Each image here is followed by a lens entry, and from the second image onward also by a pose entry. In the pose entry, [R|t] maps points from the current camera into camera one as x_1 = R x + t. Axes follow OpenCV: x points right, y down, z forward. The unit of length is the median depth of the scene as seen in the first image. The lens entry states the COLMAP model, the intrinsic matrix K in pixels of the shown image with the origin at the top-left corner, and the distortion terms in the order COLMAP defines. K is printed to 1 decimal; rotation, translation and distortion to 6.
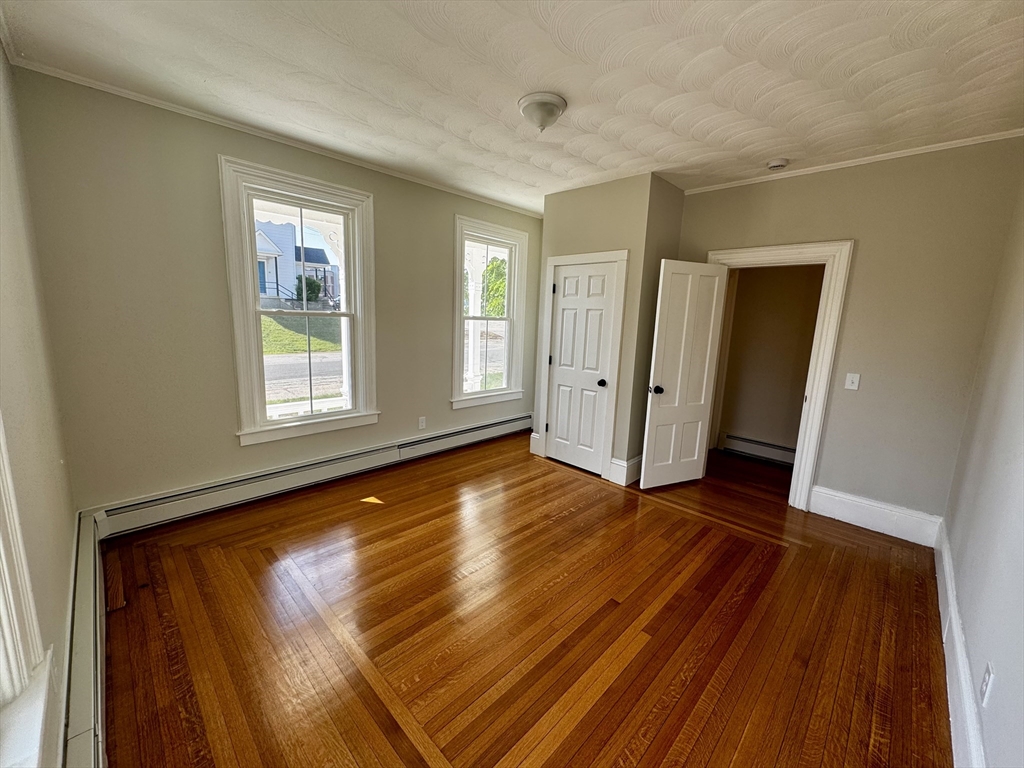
lens RADIAL K [[408.9, 0, 511.1], [0, 408.9, 383.5], [0, 0, 1]] dist [-0.002747, 0.000038]
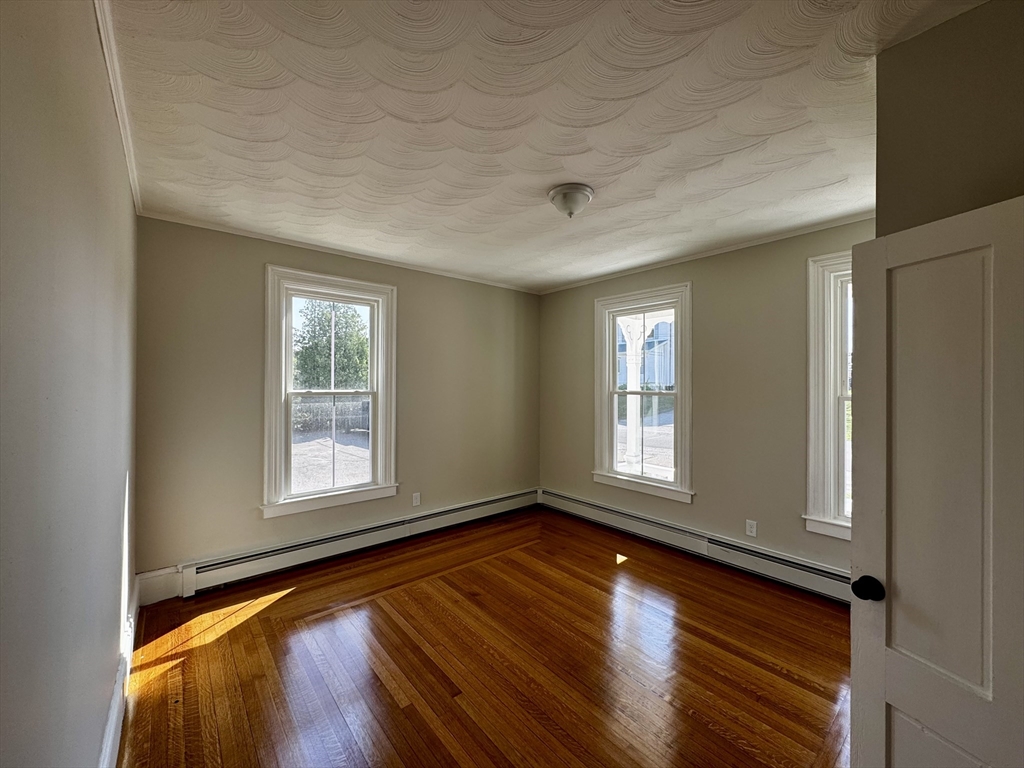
lens RADIAL K [[408.9, 0, 511.1], [0, 408.9, 383.5], [0, 0, 1]] dist [-0.002747, 0.000038]
pose [[-0.098883, -0.035488, -0.994466, 0.780282], [-0.171520, 0.985015, -0.018096, -0.107242], [0.980206, 0.168781, -0.103488, 0.721540]]
